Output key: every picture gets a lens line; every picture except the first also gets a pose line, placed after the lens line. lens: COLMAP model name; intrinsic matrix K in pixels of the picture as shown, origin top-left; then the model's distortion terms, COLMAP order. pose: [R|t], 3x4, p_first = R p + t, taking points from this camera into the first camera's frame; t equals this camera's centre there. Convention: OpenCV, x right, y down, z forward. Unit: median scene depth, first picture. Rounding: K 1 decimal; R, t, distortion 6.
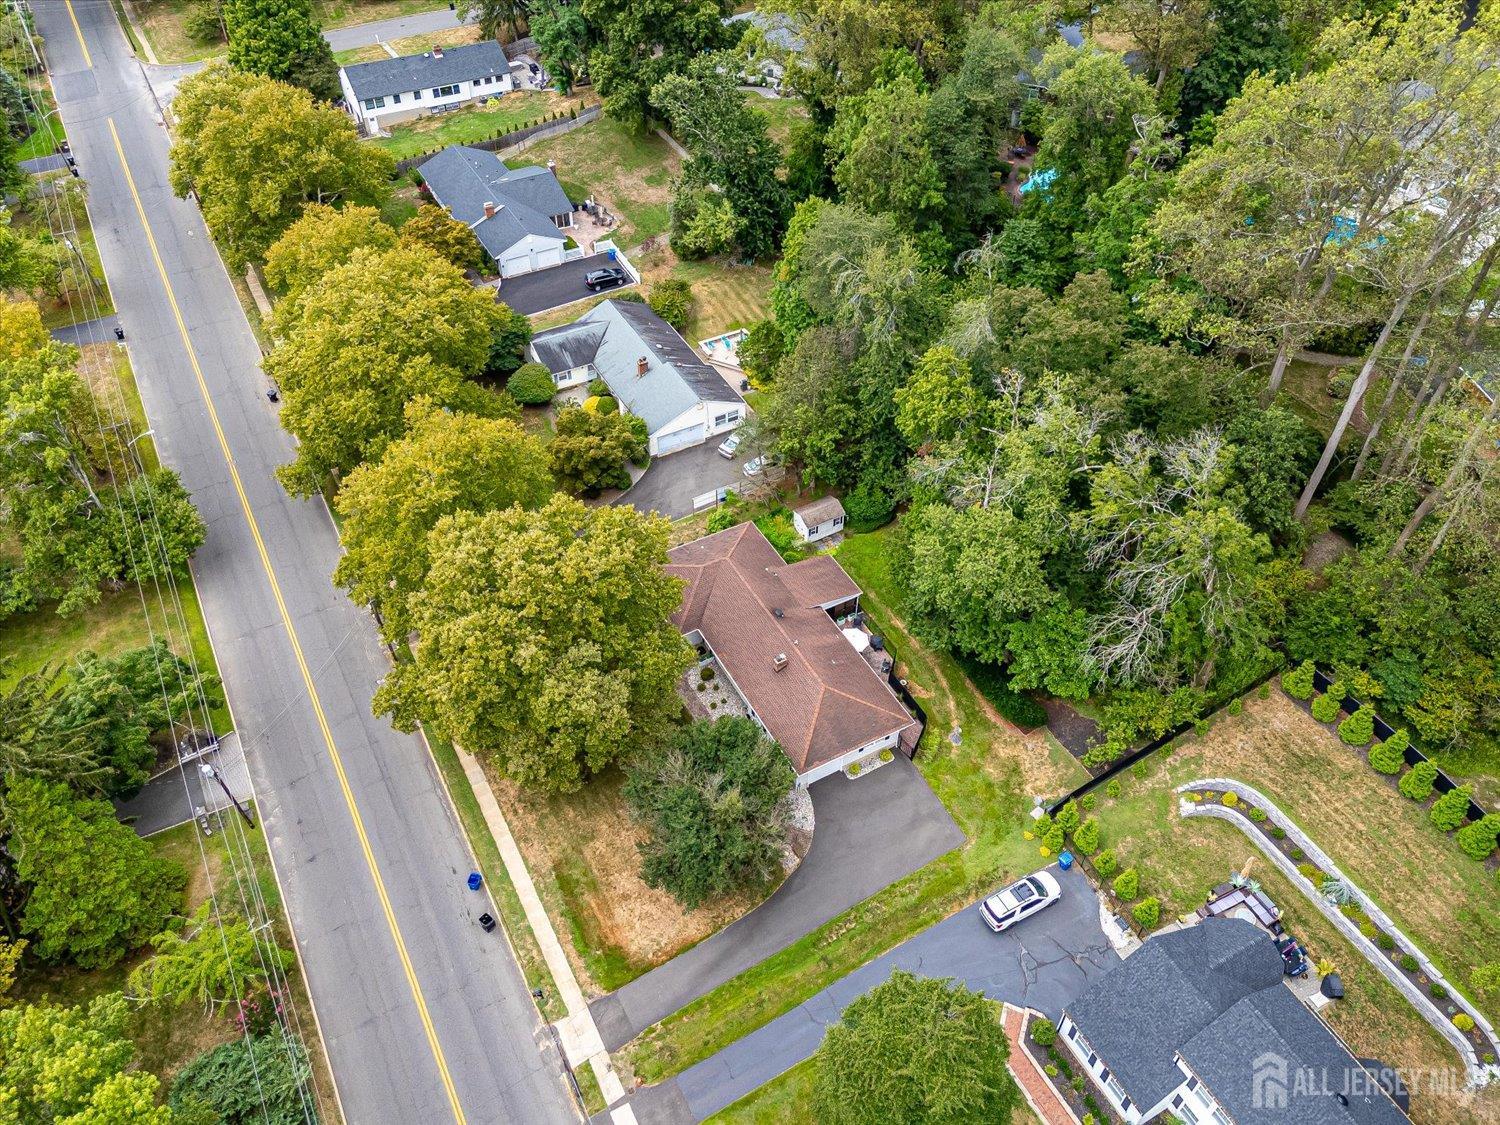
lens RADIAL K [[1083.6, 0, 750.0], [0, 1083.6, 562.5], [0, 0, 1]] dist [0.128231, -0.000221]
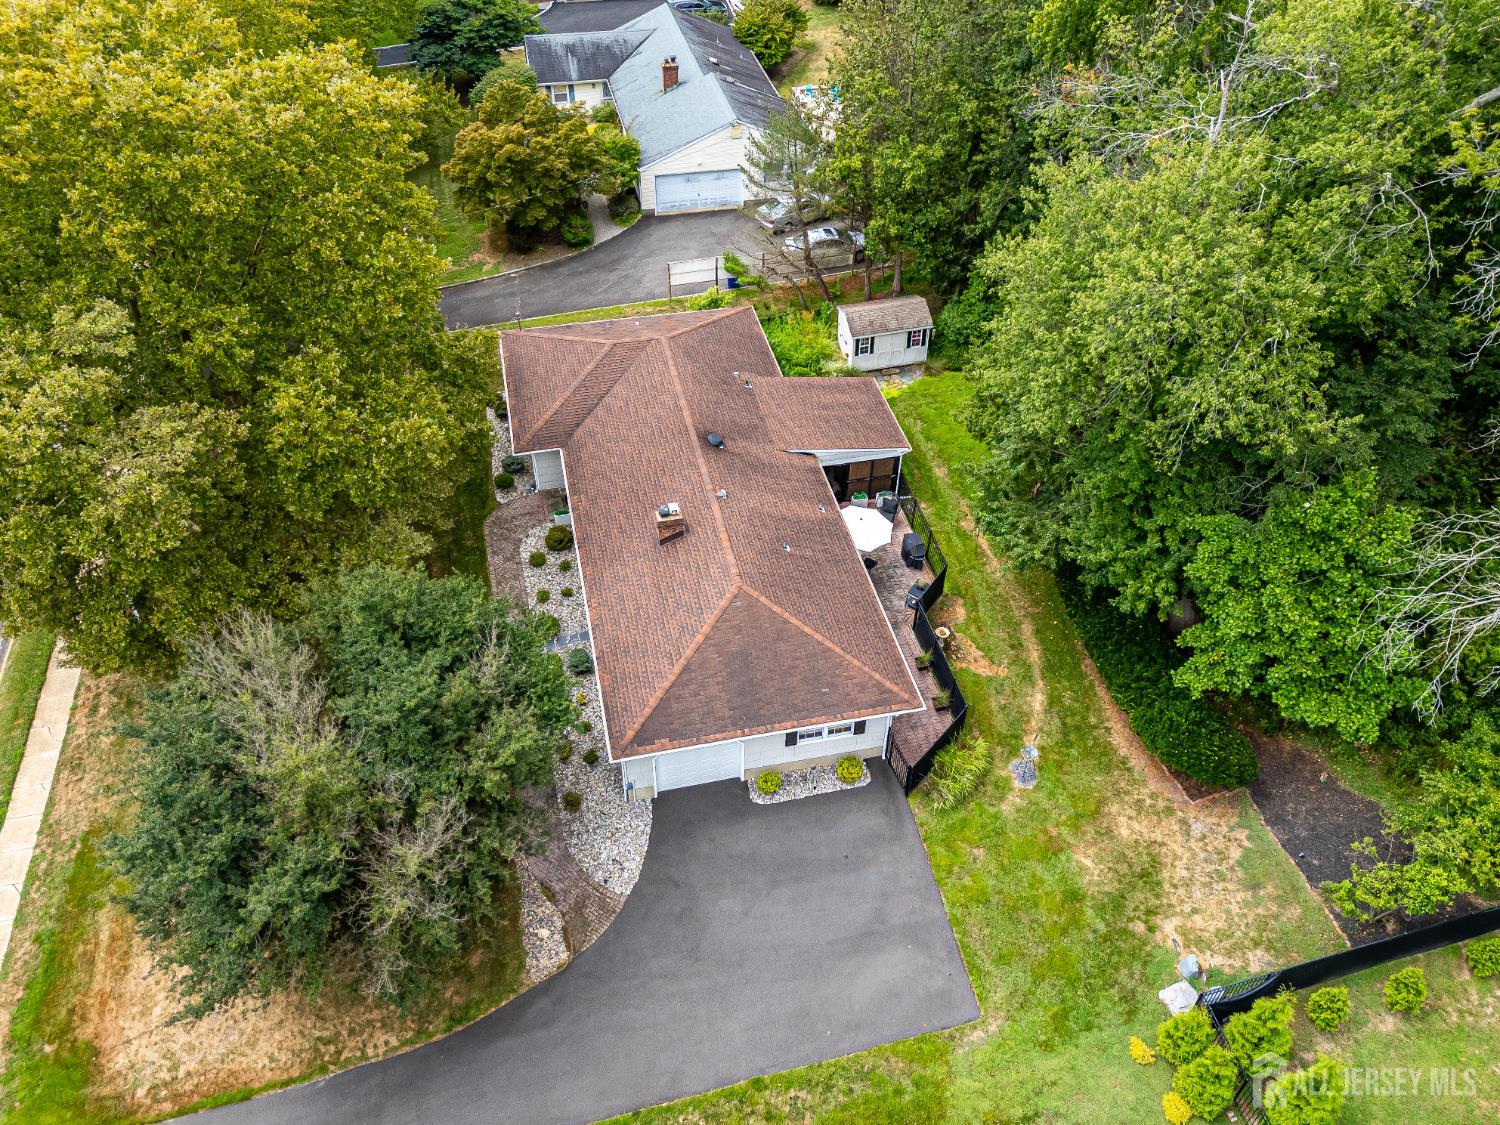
lens RADIAL K [[1112.9, 0, 750.0], [0, 1112.9, 562.5], [0, 0, 1]] dist [0.053729, 0.003526]
pose [[0.961634, 0.195470, -0.192487, 0.154062], [-0.200331, 0.979710, -0.005925, 0.104832], [0.187423, 0.044259, 0.981282, 0.544147]]
